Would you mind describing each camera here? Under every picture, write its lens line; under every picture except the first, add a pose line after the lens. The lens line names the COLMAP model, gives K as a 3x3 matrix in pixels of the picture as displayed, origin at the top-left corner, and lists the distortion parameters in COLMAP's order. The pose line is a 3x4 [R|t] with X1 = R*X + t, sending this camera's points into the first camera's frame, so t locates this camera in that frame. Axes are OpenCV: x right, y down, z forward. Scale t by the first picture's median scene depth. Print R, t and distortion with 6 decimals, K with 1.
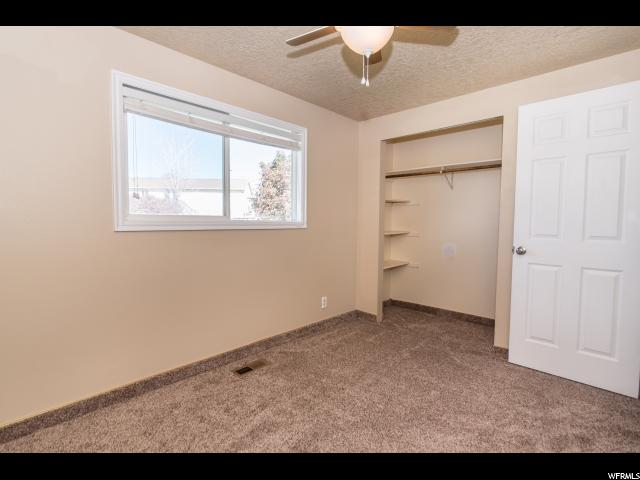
lens RADIAL K [[317.7, 0, 320.0], [0, 317.7, 240.0], [0, 0, 1]] dist [-0.000232, 0.000026]
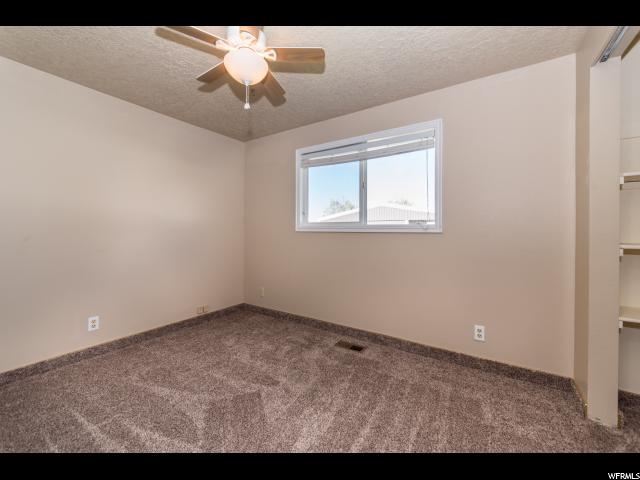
lens RADIAL K [[253.9, 0, 321.1], [0, 253.9, 231.8], [0, 0, 1]] dist [0.000411, 0.000055]
pose [[0.184034, -0.005184, -0.982906, 0.691912], [-0.065054, 0.997729, -0.017442, -0.006191], [0.980765, 0.067152, 0.183279, 0.669669]]
